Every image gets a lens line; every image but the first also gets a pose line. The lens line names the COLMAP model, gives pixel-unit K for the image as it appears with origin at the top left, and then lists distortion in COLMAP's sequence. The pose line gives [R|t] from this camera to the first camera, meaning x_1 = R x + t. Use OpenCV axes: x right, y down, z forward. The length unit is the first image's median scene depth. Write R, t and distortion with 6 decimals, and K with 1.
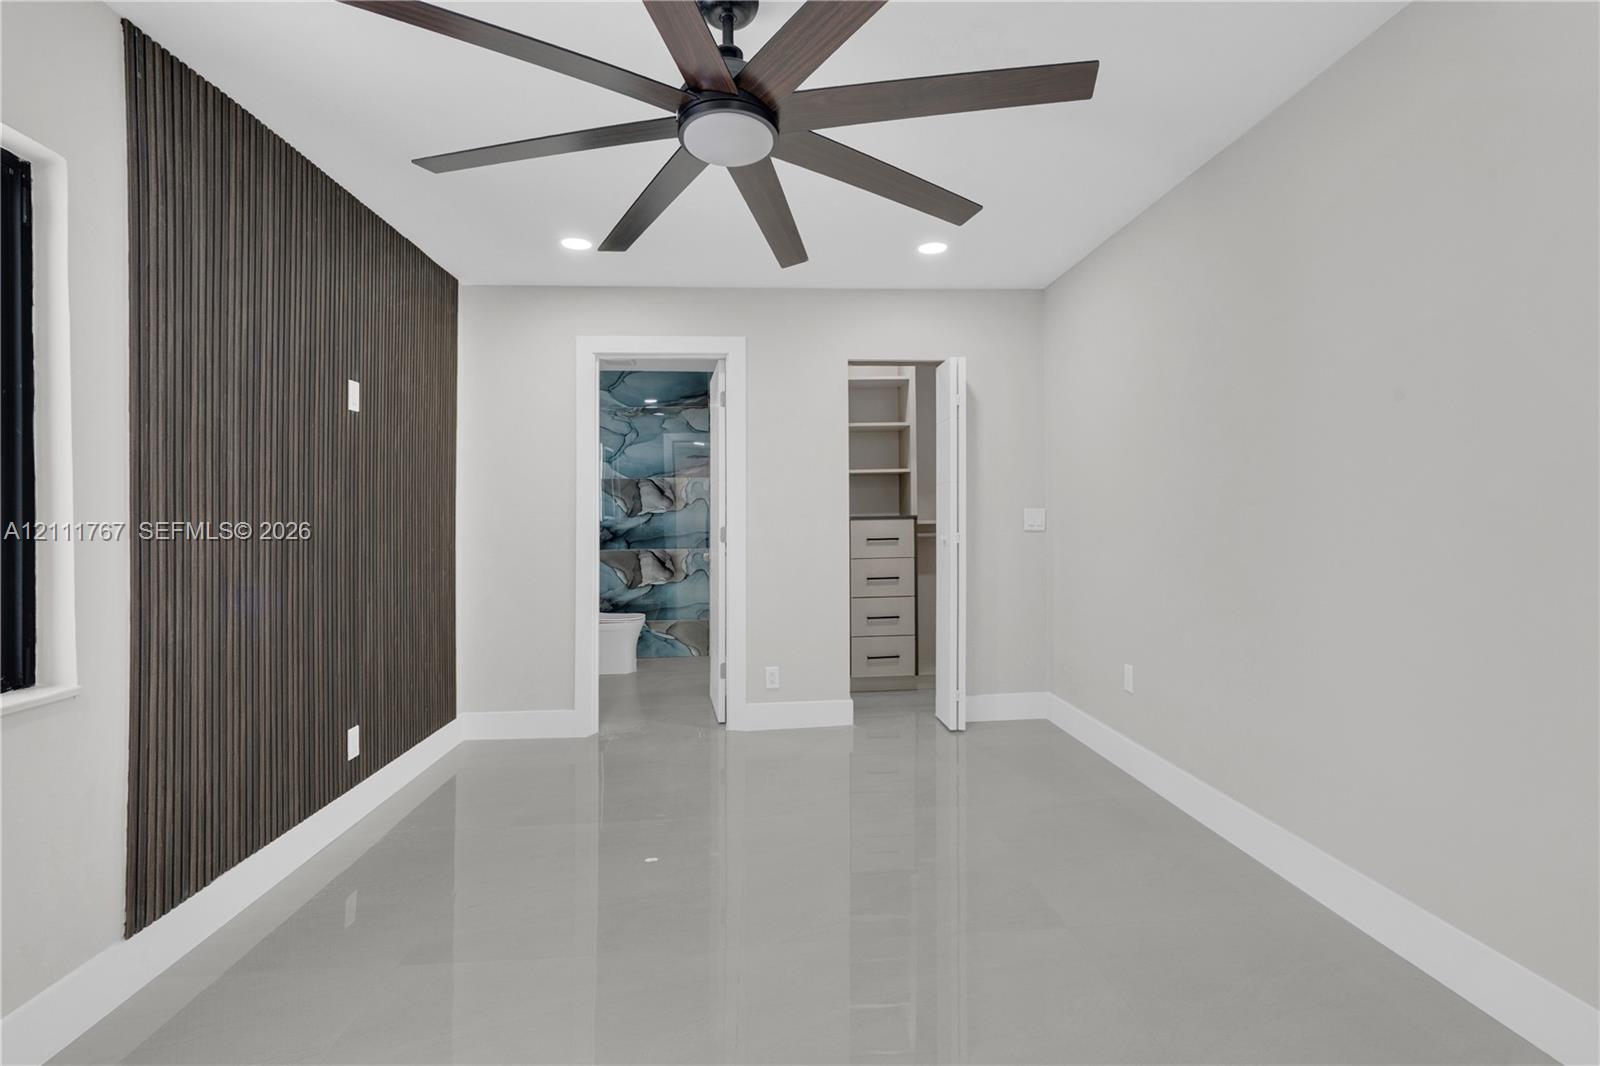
lens RADIAL K [[764.0, 0, 800.9], [0, 764.0, 509.6], [0, 0, 1]] dist [-0.002028, 0.000966]
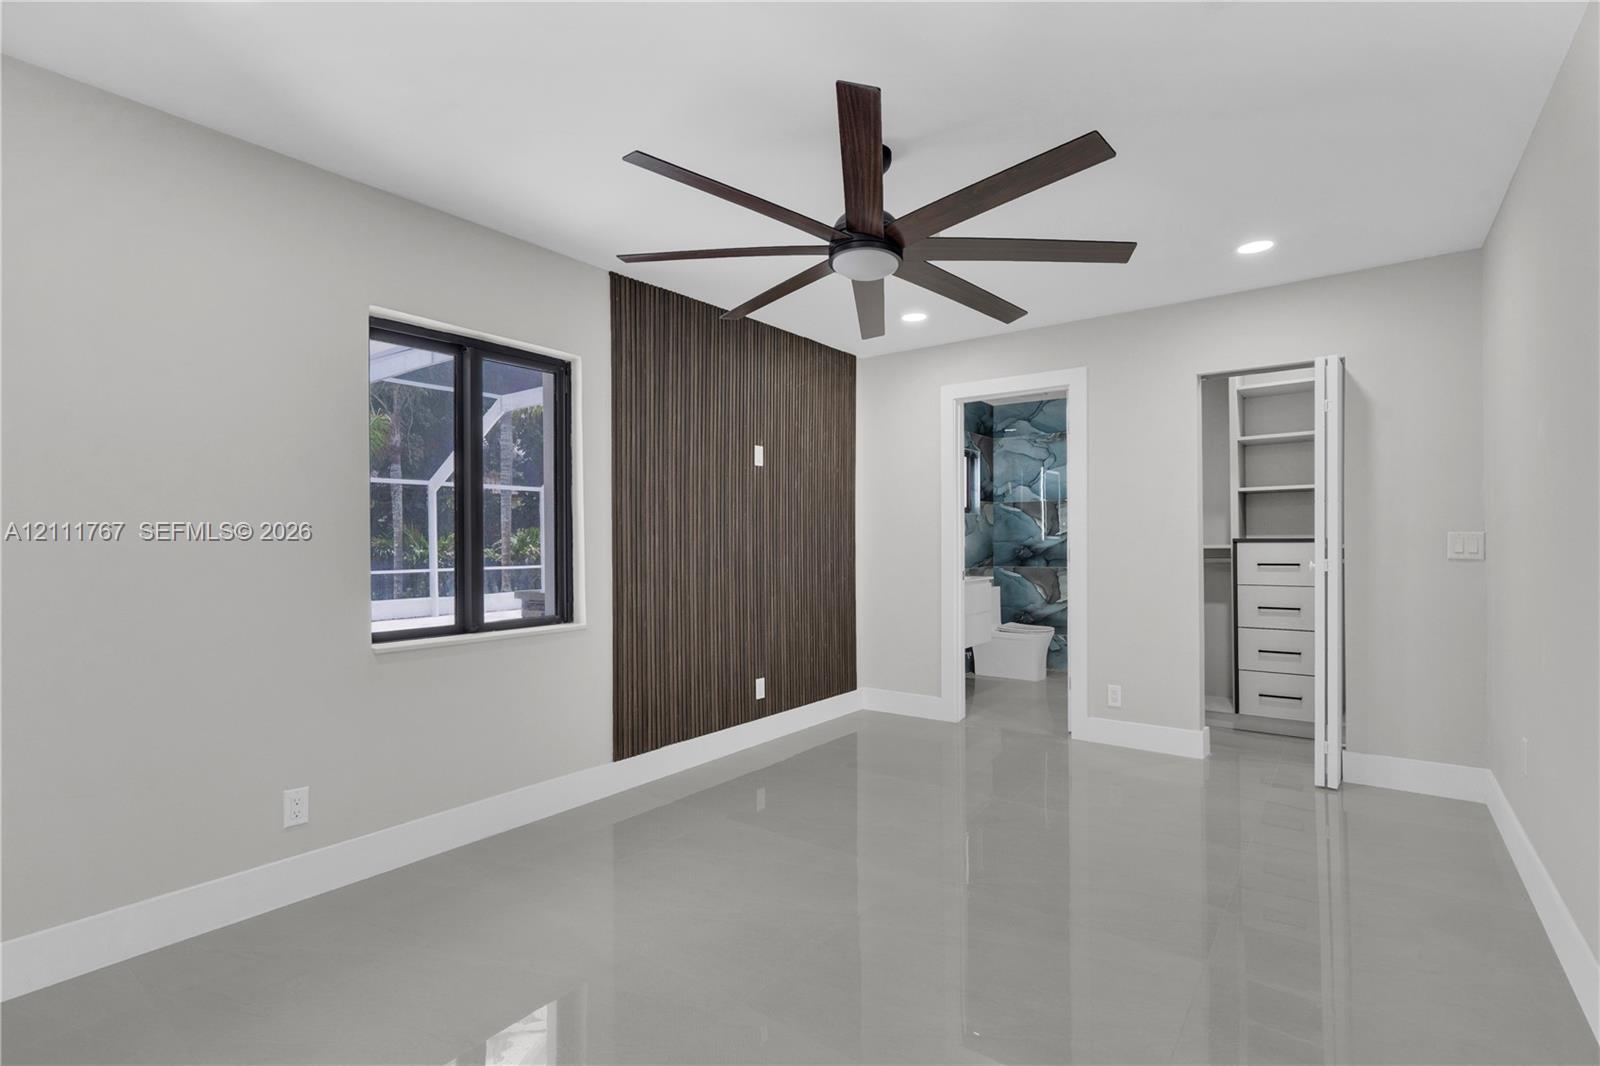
lens RADIAL K [[769.5, 0, 800.0], [0, 769.5, 533.0], [0, 0, 1]] dist [-0.000443, 0.000040]
pose [[0.745731, 0.004814, -0.666230, 0.358654], [0.001916, 0.999954, 0.009370, -0.009488], [0.666244, -0.008264, 0.745688, -0.050310]]
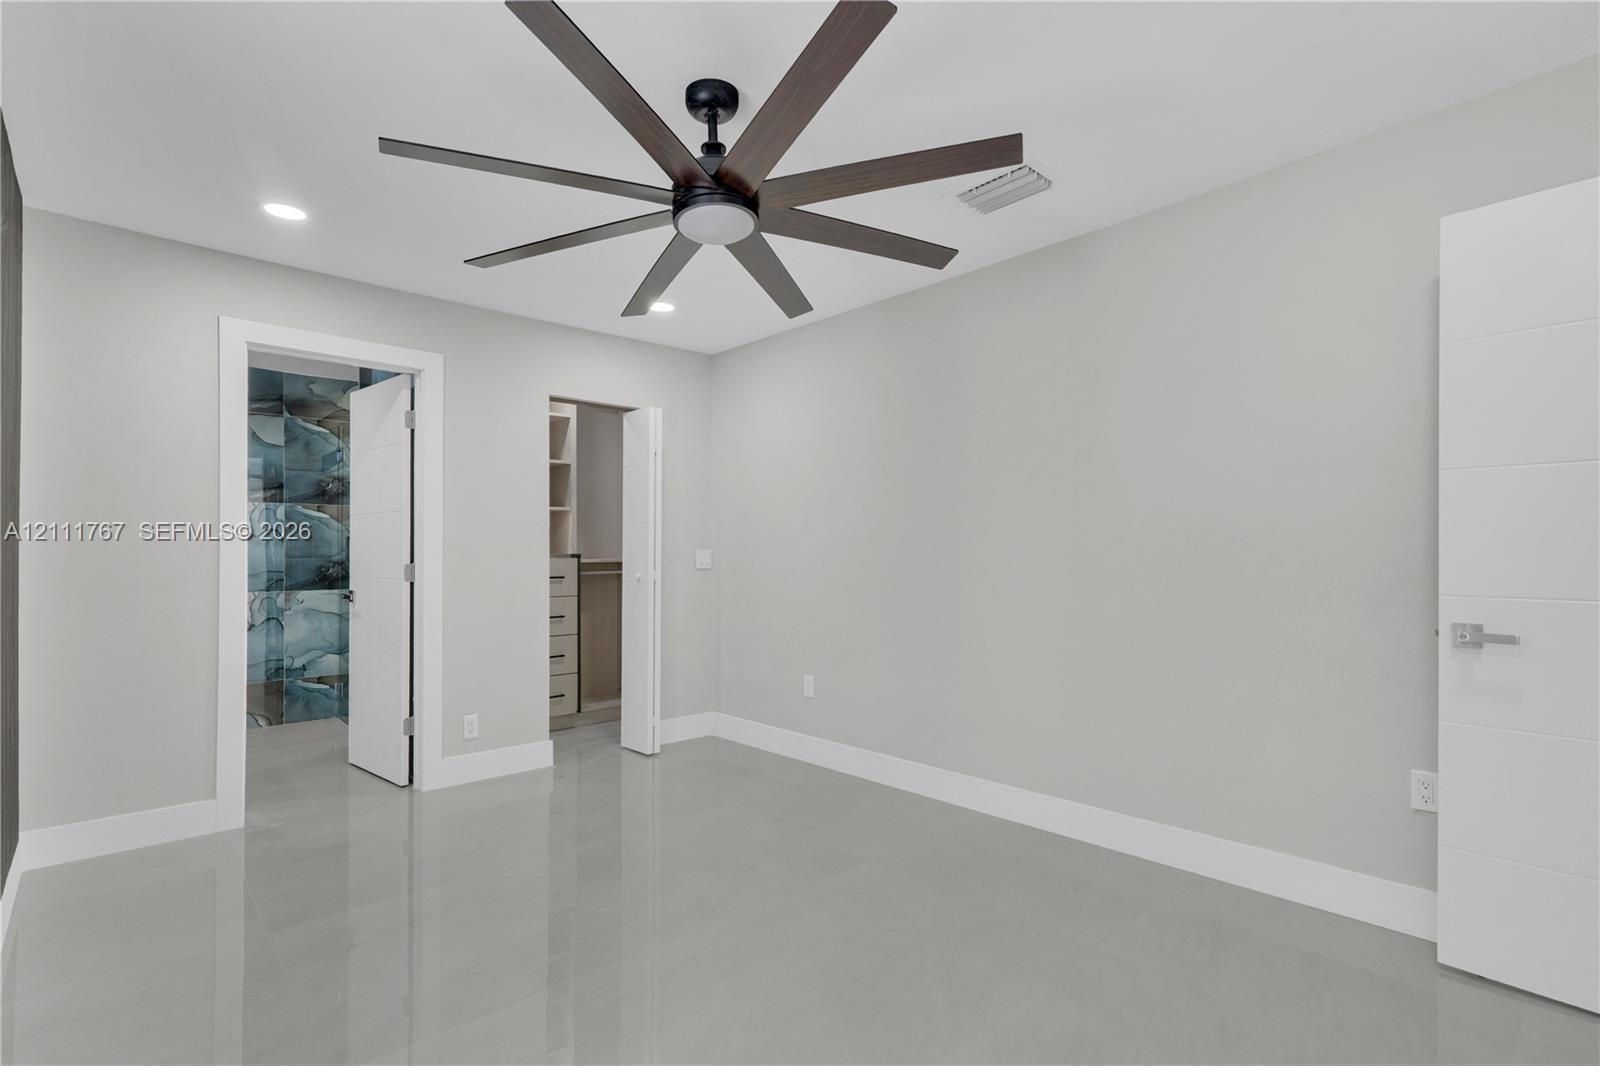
lens RADIAL K [[806.3, 0, 797.3], [0, 806.3, 552.0], [0, 0, 1]] dist [0.030194, 0.000230]
pose [[0.779278, 0.015549, 0.626485, -0.375307], [-0.017261, 0.999845, -0.003344, 0.004511], [-0.626440, -0.008208, 0.779426, -0.015032]]
